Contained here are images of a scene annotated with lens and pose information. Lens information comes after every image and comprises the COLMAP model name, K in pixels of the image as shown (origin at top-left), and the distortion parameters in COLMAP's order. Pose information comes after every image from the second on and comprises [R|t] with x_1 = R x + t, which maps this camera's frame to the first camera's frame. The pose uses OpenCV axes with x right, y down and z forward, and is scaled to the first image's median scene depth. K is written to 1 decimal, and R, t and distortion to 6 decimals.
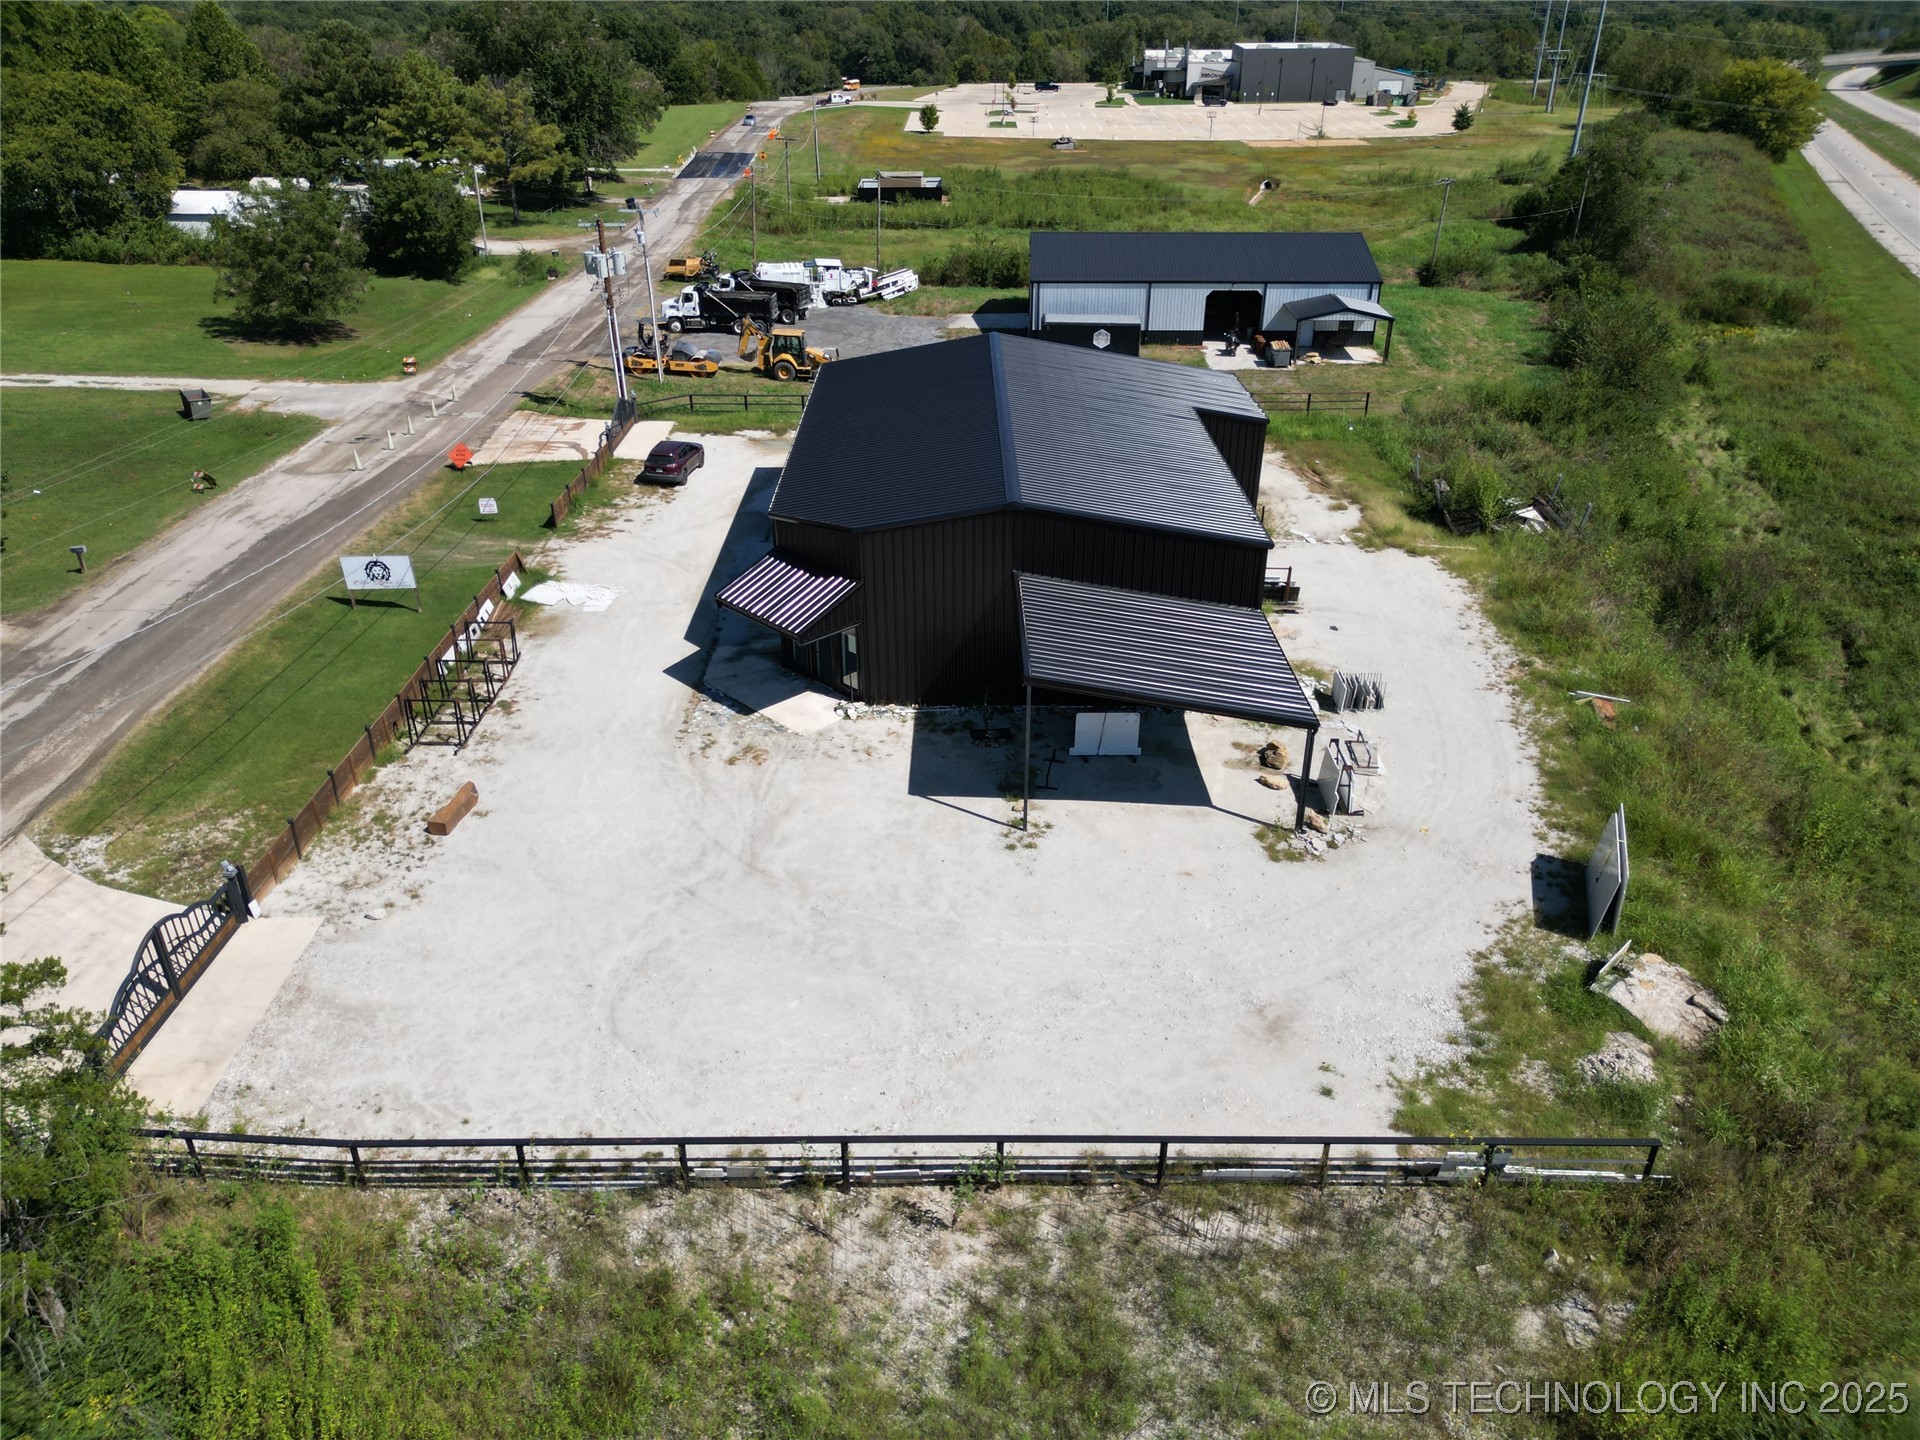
lens RADIAL K [[1343.2, 0, 960.0], [0, 1343.2, 720.0], [0, 0, 1]] dist [0.065065, -0.055425]
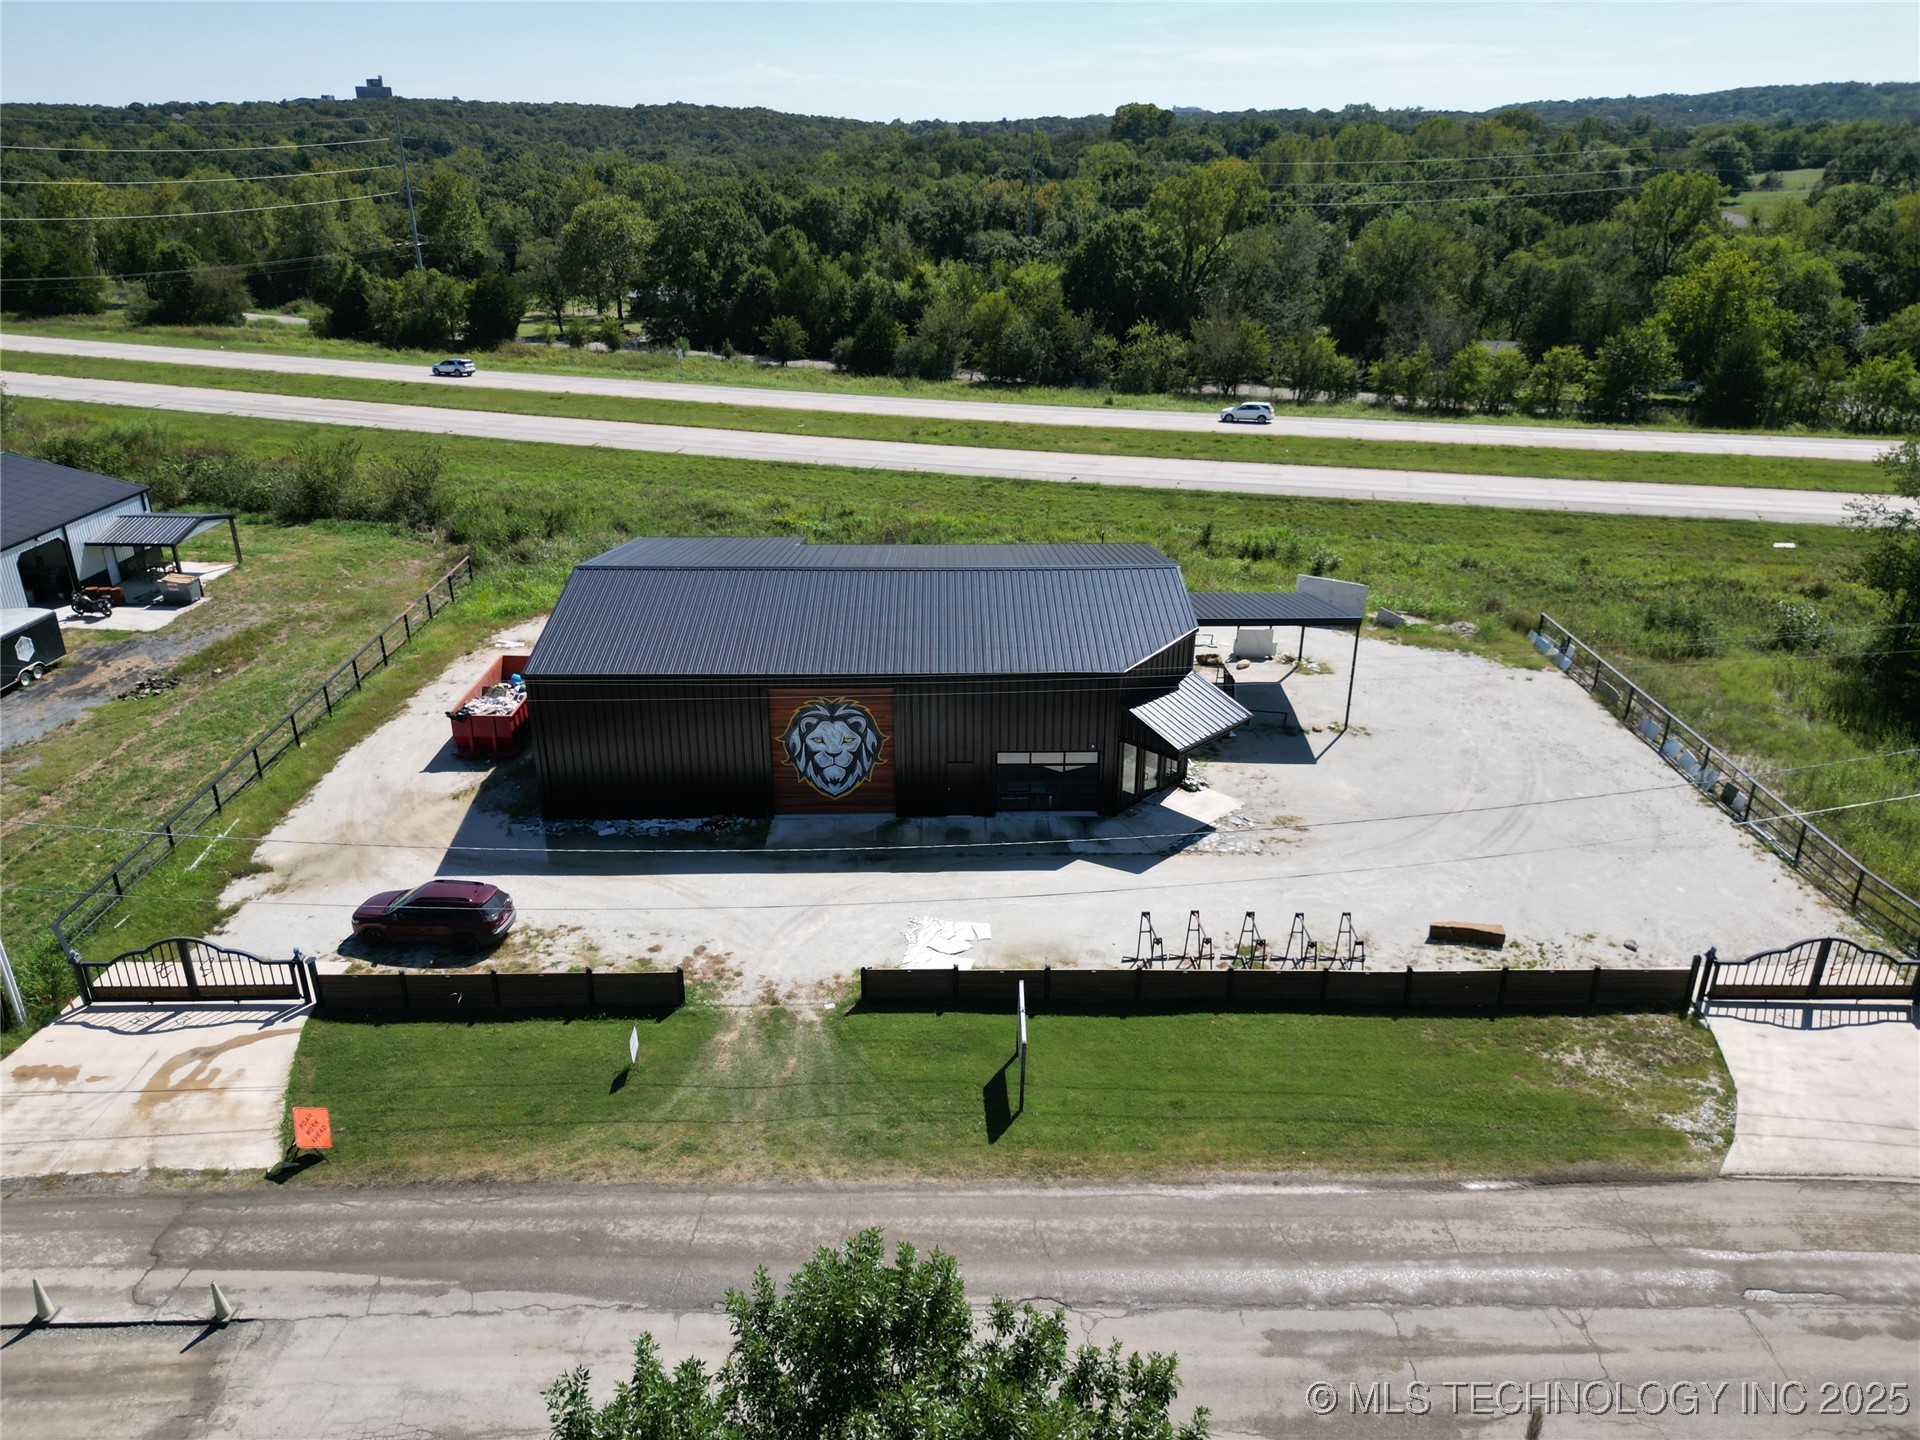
lens RADIAL K [[1344.6, 0, 960.0], [0, 1344.6, 720.0], [0, 0, 1]] dist [0.063365, -0.070999]
pose [[-0.010163, -0.395127, 0.918570, -1.114648], [0.467859, 0.809987, 0.353596, -0.553536], [-0.883745, 0.433355, 0.176632, 0.943674]]
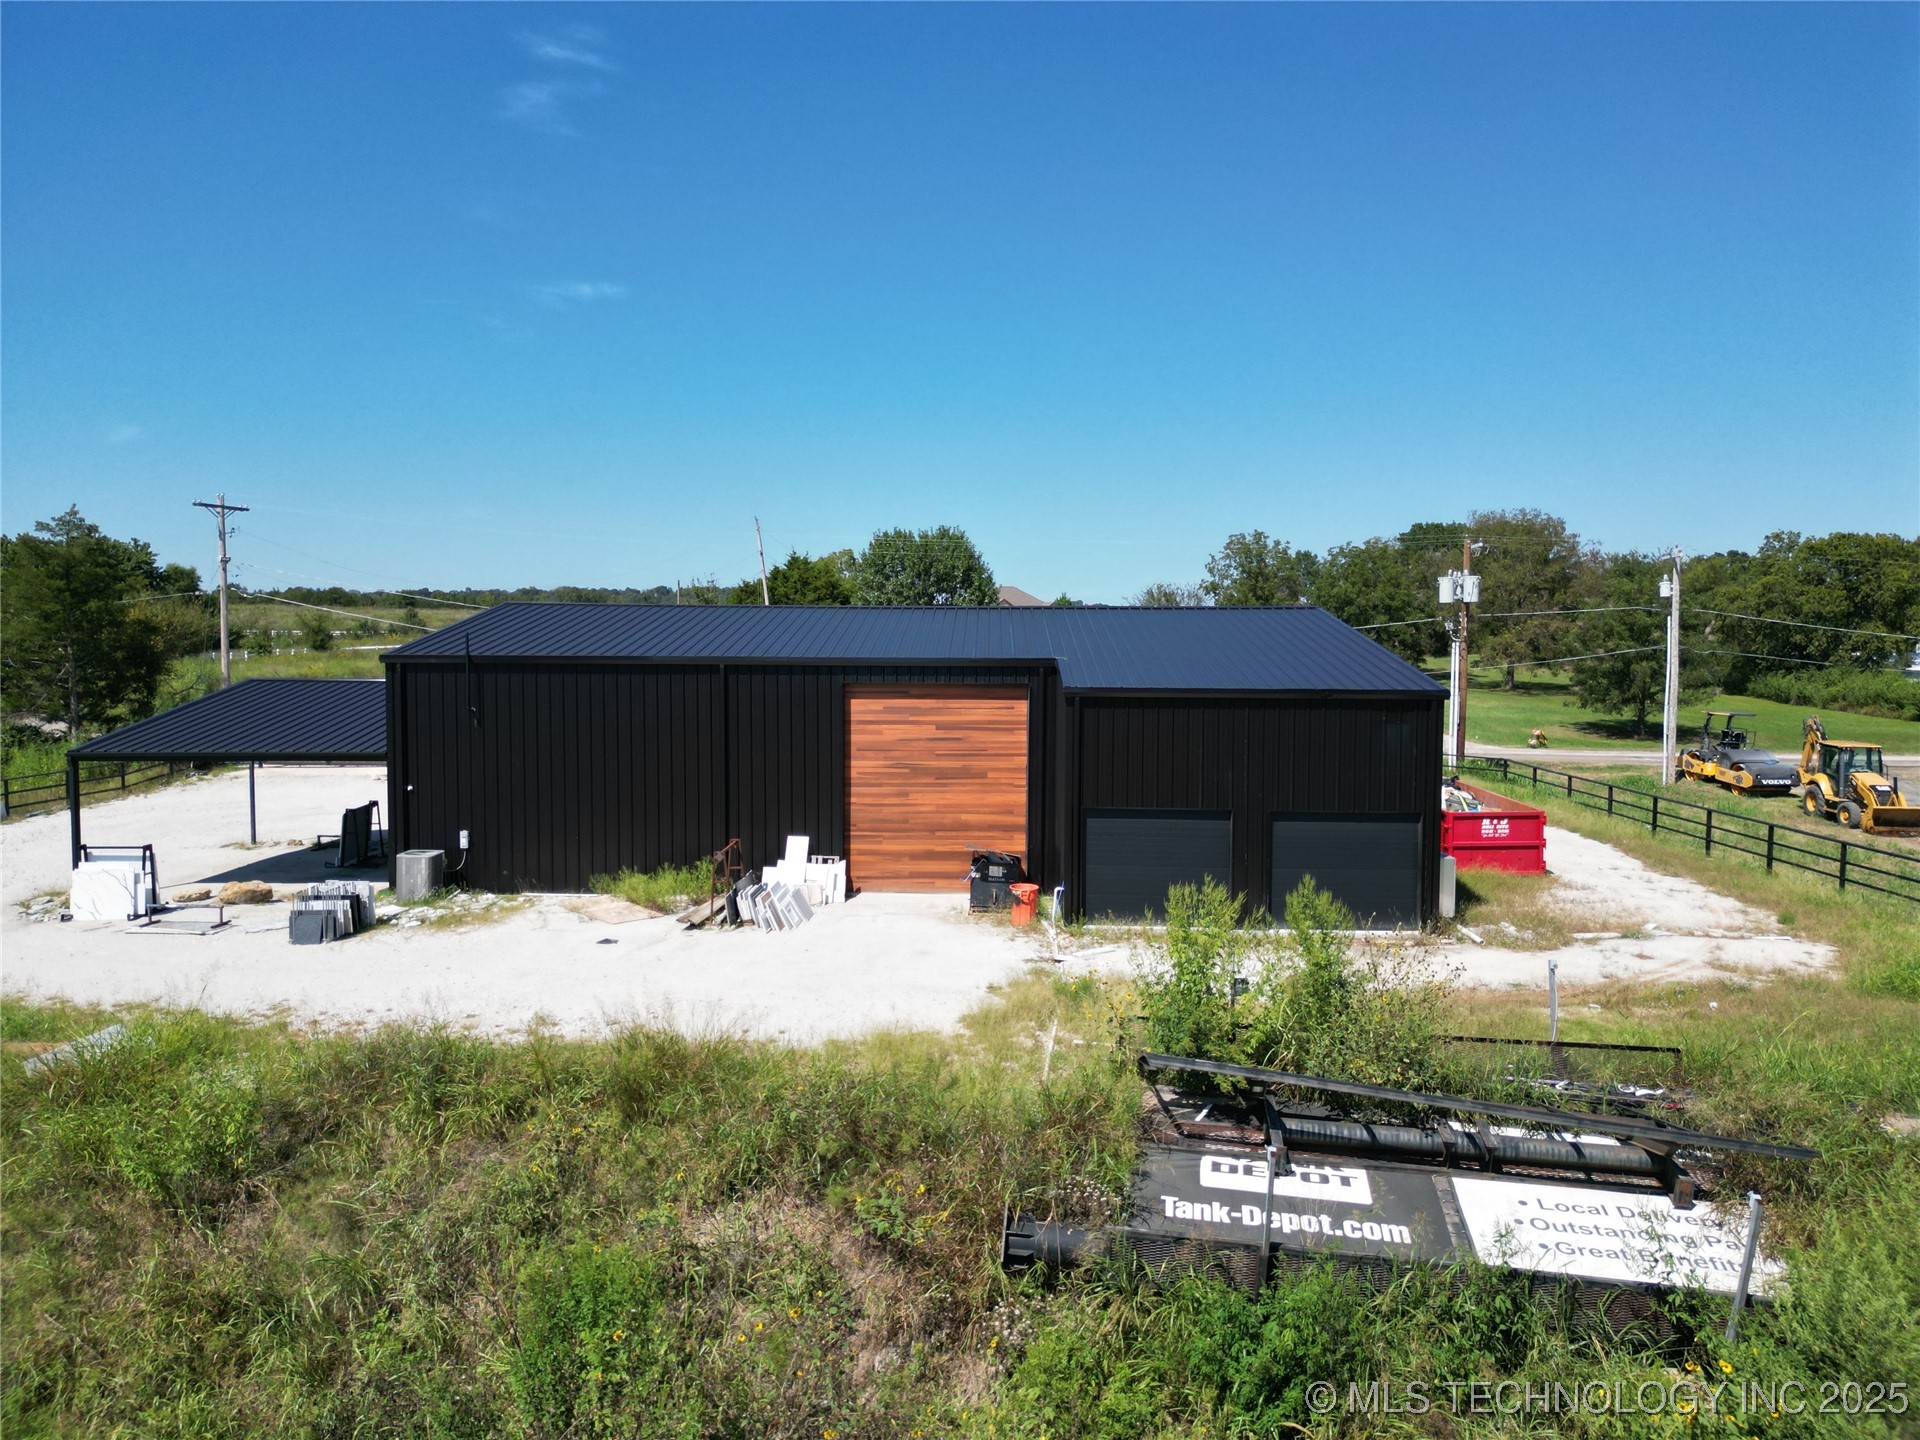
lens RADIAL K [[1335.8, 0, 964.8], [0, 1335.8, 716.7], [0, 0, 1]] dist [0.099670, -0.142346]
pose [[-0.024168, 0.055695, -0.998155, 0.920878], [-0.475957, 0.877387, 0.060481, -0.283018], [0.879136, 0.476541, 0.005304, 1.220668]]
